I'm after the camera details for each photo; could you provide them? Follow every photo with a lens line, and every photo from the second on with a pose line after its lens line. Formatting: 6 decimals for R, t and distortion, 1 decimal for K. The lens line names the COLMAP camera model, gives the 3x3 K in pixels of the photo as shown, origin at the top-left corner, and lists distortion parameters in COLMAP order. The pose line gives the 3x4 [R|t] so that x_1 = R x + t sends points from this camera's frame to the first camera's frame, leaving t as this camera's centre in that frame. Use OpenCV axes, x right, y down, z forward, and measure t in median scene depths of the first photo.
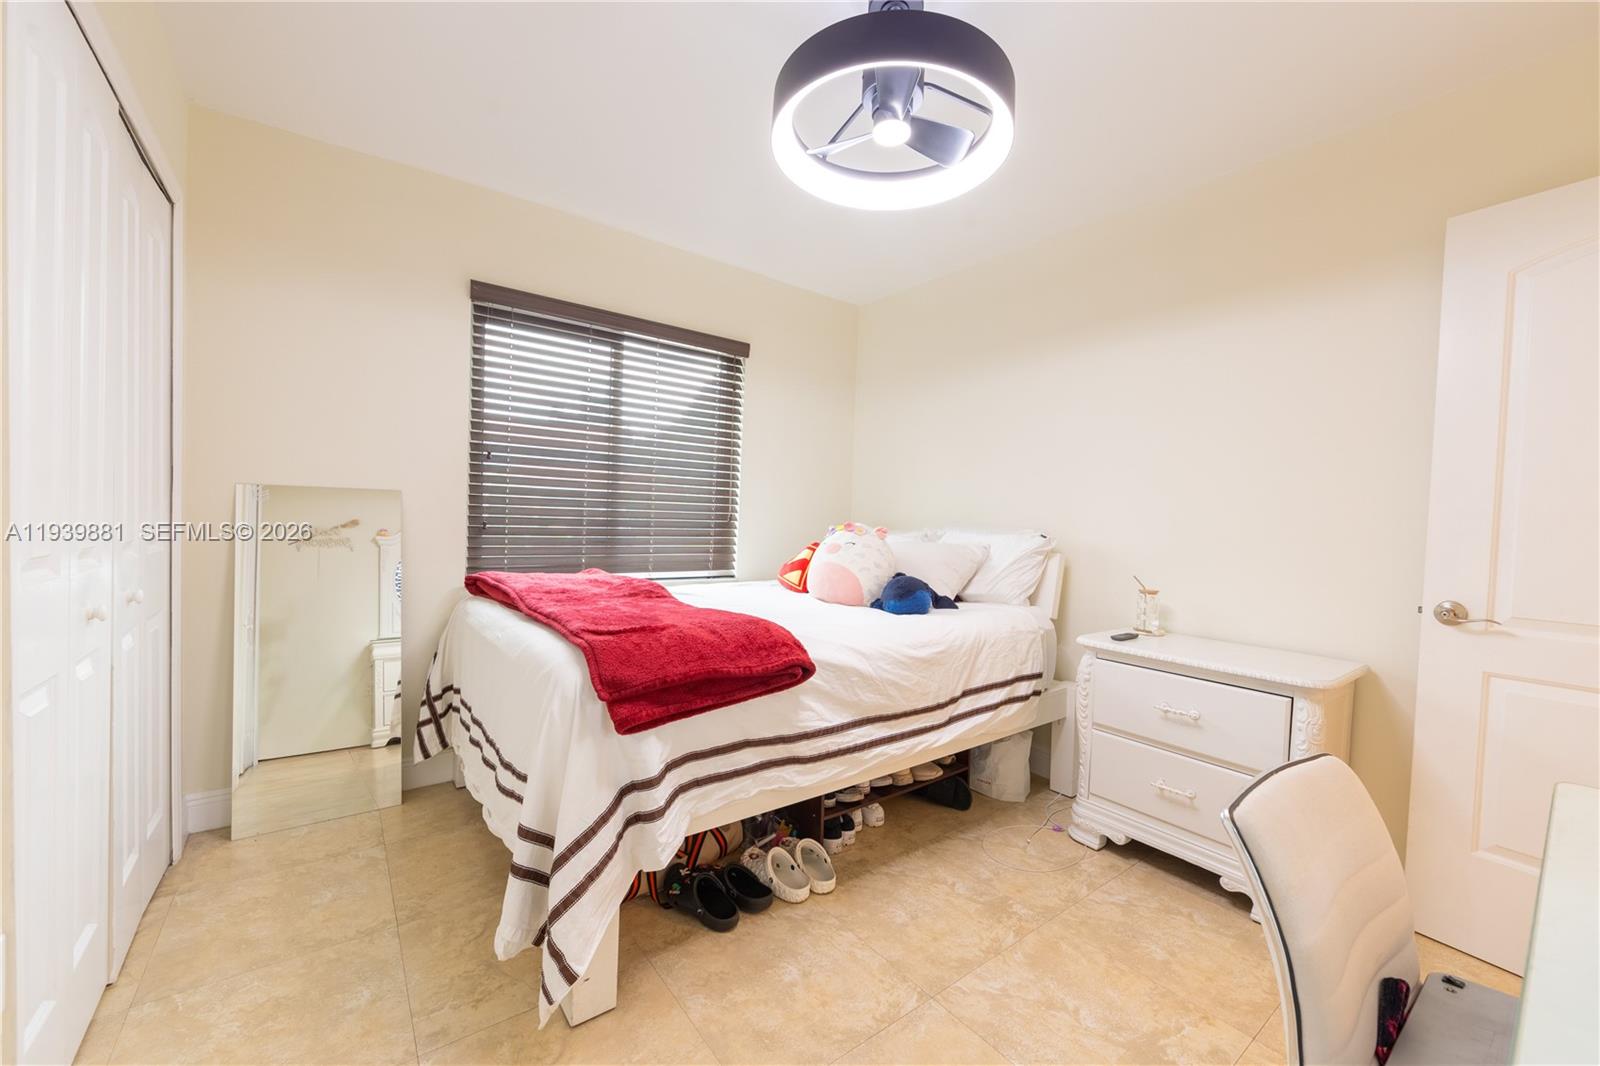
lens RADIAL K [[622.7, 0, 804.1], [0, 622.7, 536.2], [0, 0, 1]] dist [-0.003466, -0.000285]
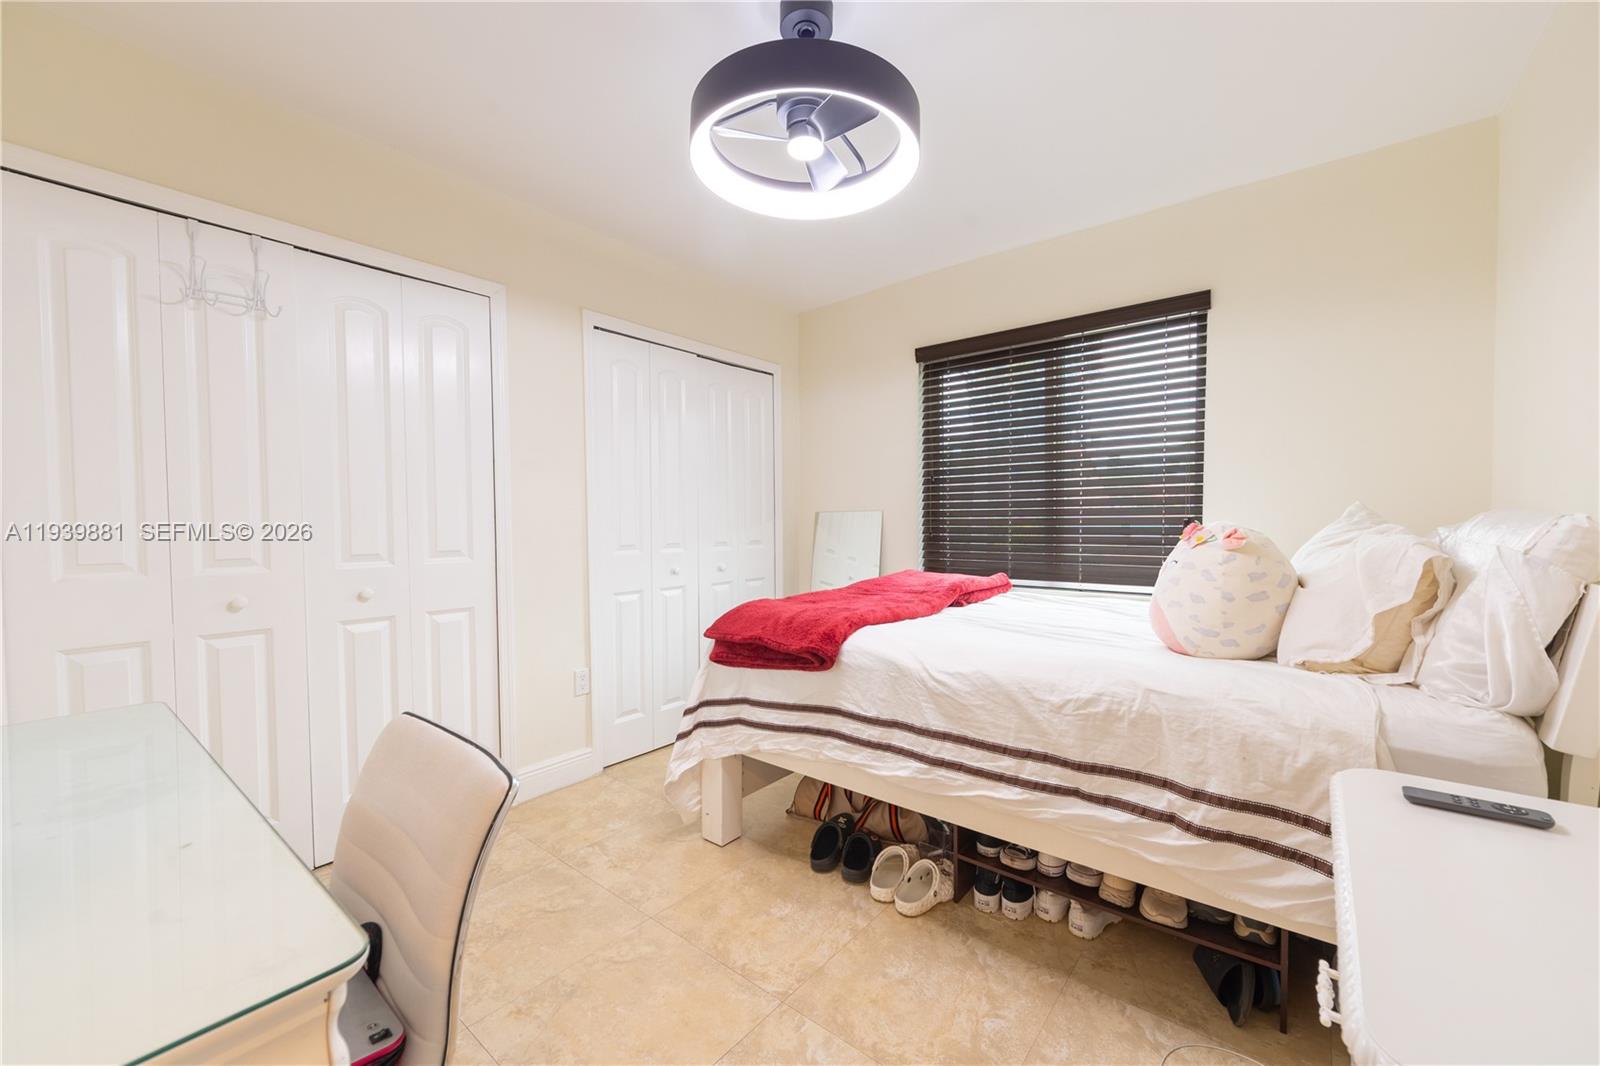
lens RADIAL K [[622.7, 0, 803.9], [0, 622.7, 533.8], [0, 0, 1]] dist [-0.003466, -0.000285]
pose [[0.233466, -0.018197, -0.972195, 0.614207], [-0.010869, 0.999714, -0.021322, 0.010248], [0.972304, 0.015544, 0.233202, 0.409196]]
